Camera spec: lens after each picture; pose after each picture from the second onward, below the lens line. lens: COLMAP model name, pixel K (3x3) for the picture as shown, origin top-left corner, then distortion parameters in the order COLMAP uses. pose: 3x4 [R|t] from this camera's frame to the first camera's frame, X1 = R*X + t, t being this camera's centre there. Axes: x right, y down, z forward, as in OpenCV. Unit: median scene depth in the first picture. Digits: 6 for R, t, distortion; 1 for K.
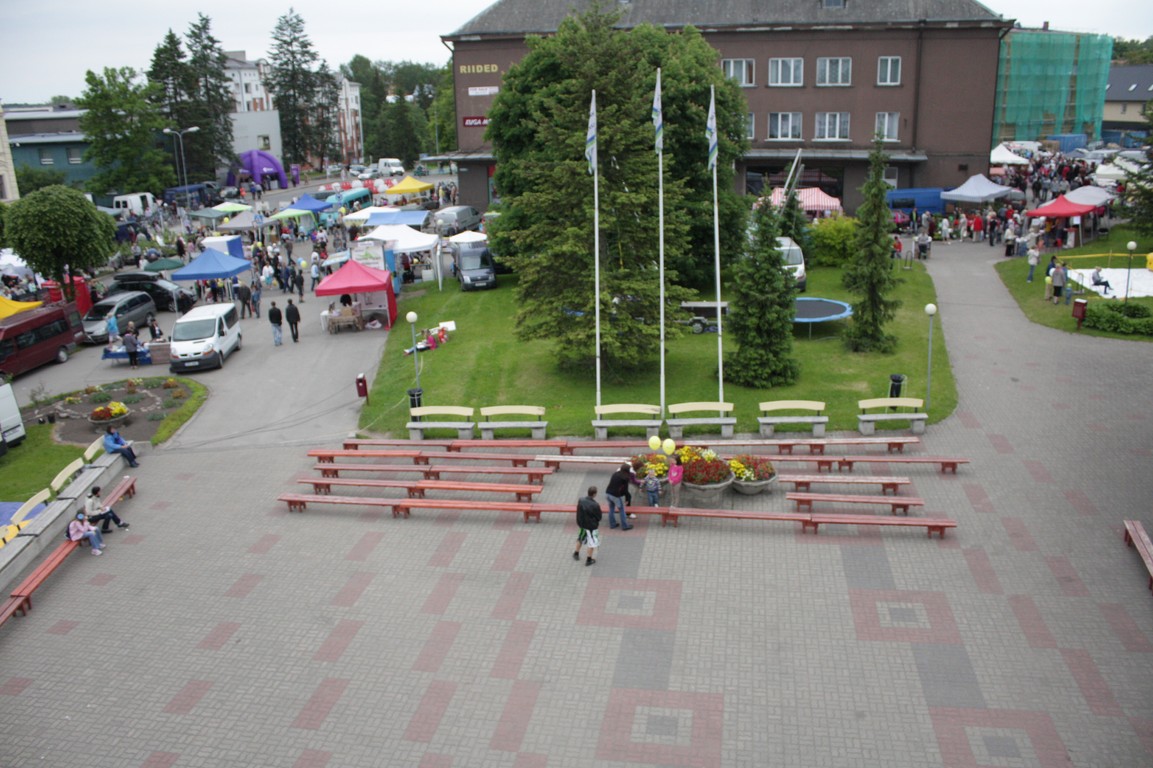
lens RADIAL K [[965.2, 0, 581.8], [0, 965.2, 379.1], [0, 0, 1]] dist [-0.169911, 0.152030]
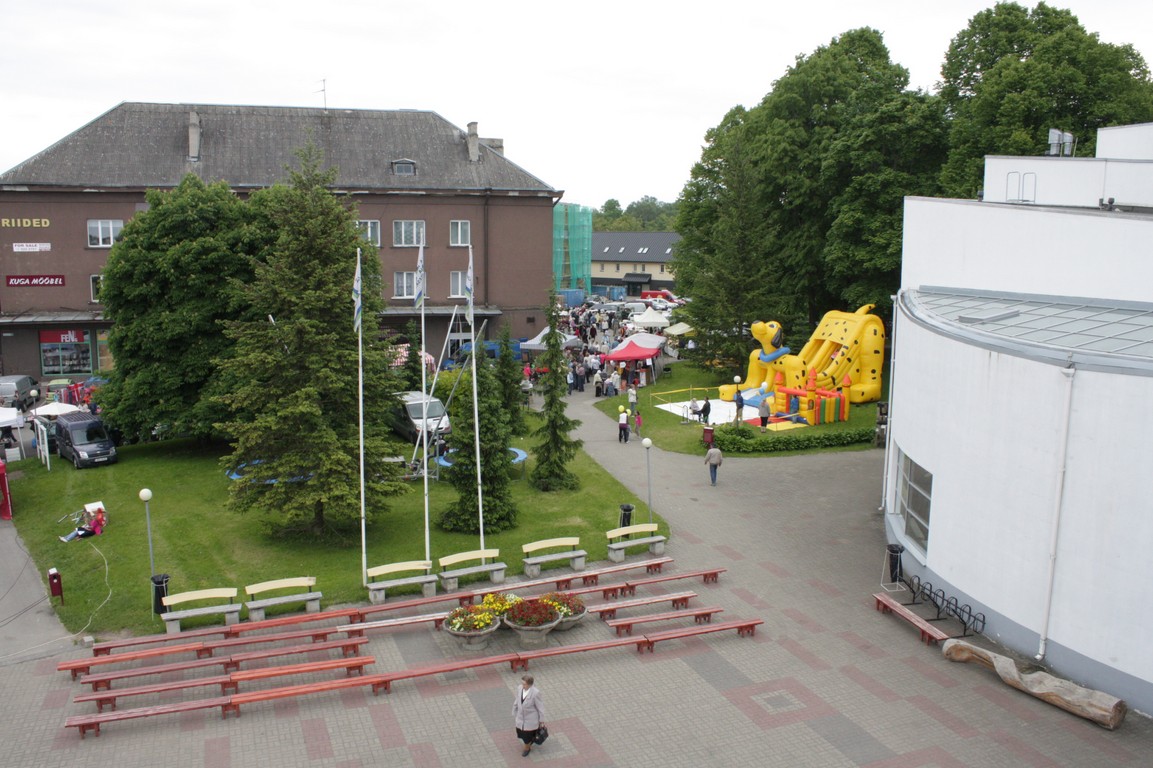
lens RADIAL K [[965.2, 0, 574.1], [0, 965.2, 387.2], [0, 0, 1]] dist [-0.169911, 0.152030]
pose [[0.862976, -0.042235, 0.503477, -0.277543], [0.119971, 0.985129, -0.122995, -0.008882], [-0.490795, 0.166544, 0.855210, 0.052815]]
